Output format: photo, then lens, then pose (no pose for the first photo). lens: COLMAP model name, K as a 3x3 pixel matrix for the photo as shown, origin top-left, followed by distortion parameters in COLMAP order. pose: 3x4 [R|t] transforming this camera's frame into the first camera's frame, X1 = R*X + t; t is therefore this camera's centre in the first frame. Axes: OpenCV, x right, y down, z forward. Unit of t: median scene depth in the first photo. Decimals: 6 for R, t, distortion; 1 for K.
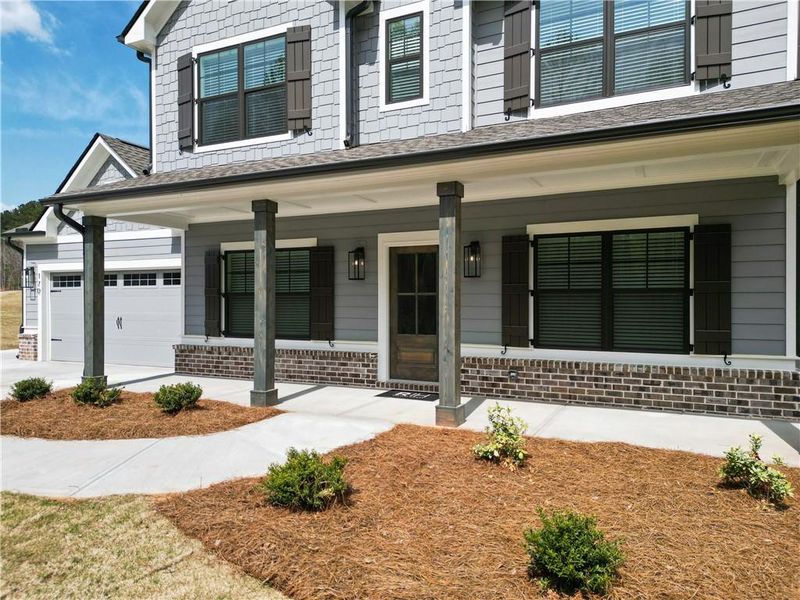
lens RADIAL K [[581.9, 0, 392.8], [0, 581.9, 301.6], [0, 0, 1]] dist [0.034508, -0.005526]
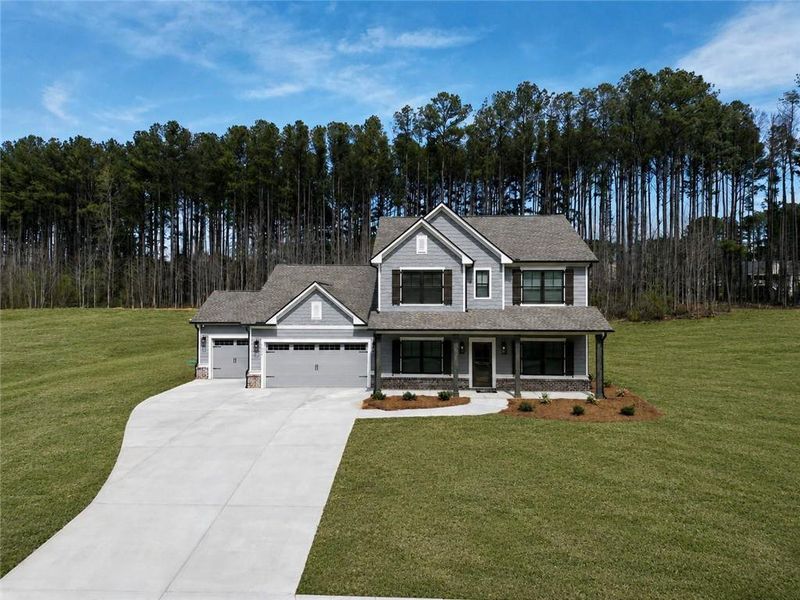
lens RADIAL K [[581.9, 0, 399.6], [0, 581.9, 303.0], [0, 0, 1]] dist [0.034508, -0.005526]
pose [[0.917482, 0.000804, 0.397777, -1.591125], [-0.000917, 1.000000, 0.000095, -0.306038], [-0.397777, -0.000452, 0.917482, -1.640078]]
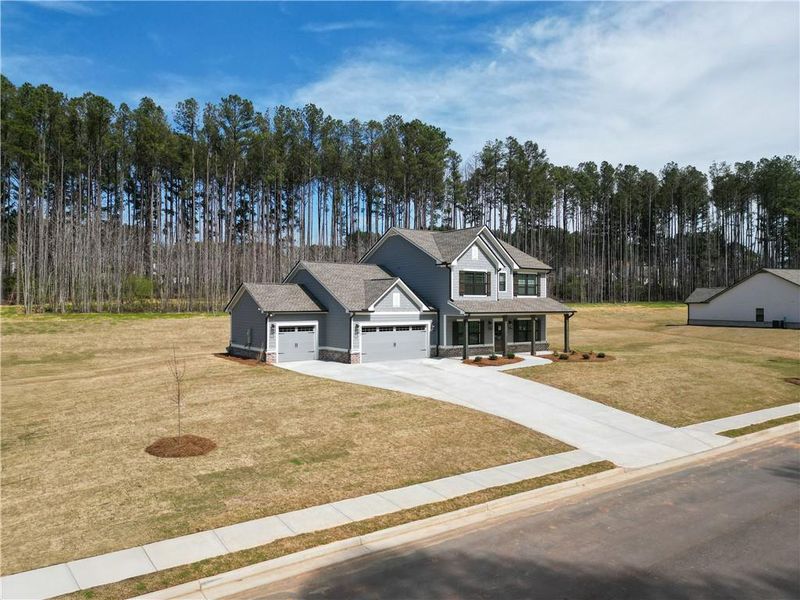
lens RADIAL K [[581.9, 0, 396.4], [0, 581.9, 295.2], [0, 0, 1]] dist [0.034508, -0.005526]
pose [[0.467606, 0.012318, 0.883851, -4.384621], [-0.000870, 0.999909, -0.013475, -0.241348], [-0.883936, 0.005532, 0.467575, -0.413177]]
